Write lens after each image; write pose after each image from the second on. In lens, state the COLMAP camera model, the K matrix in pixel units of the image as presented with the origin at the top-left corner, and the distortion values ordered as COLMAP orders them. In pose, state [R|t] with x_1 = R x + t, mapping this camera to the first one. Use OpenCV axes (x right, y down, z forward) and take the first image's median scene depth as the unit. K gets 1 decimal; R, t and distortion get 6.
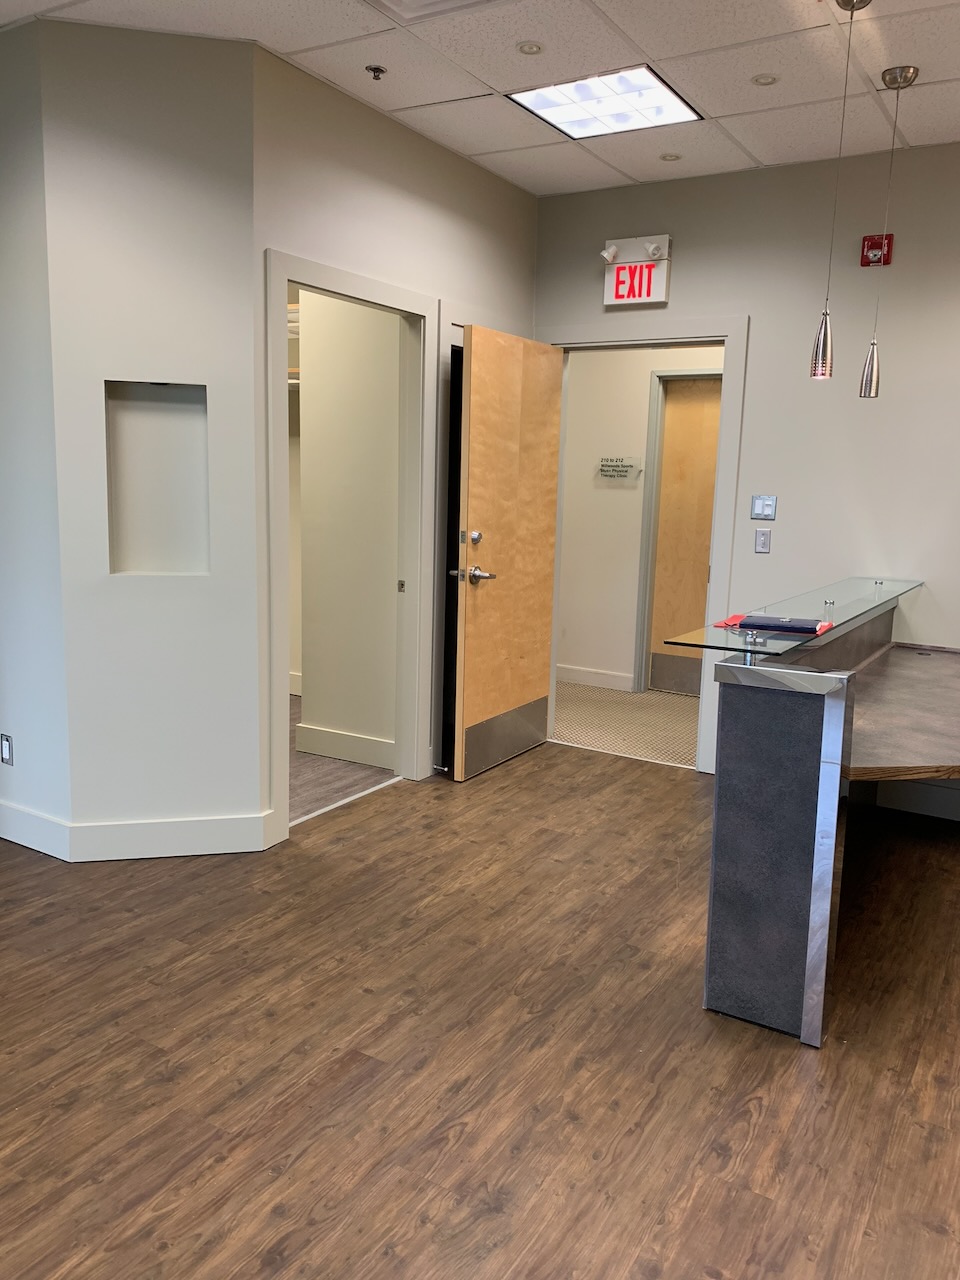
lens RADIAL K [[981.6, 0, 480.5], [0, 981.6, 638.5], [0, 0, 1]] dist [0.015088, 0.004538]
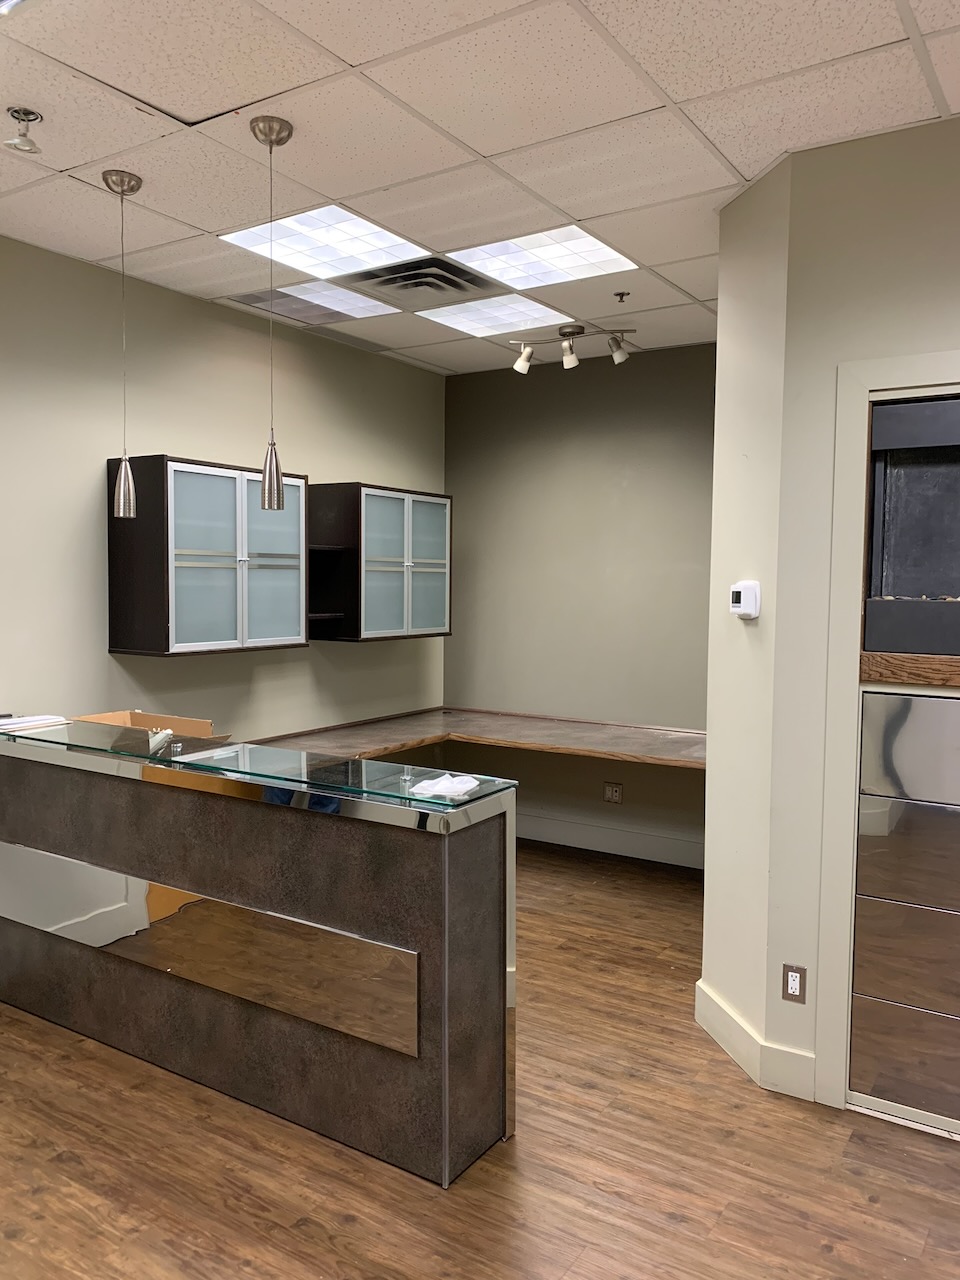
lens RADIAL K [[981.6, 0, 479.1], [0, 981.6, 640.2], [0, 0, 1]] dist [0.015088, 0.004538]
pose [[0.025084, -0.088269, 0.995781, -0.515593], [0.160526, 0.983524, 0.083139, -0.160314], [-0.986713, 0.157763, 0.038840, 0.678933]]
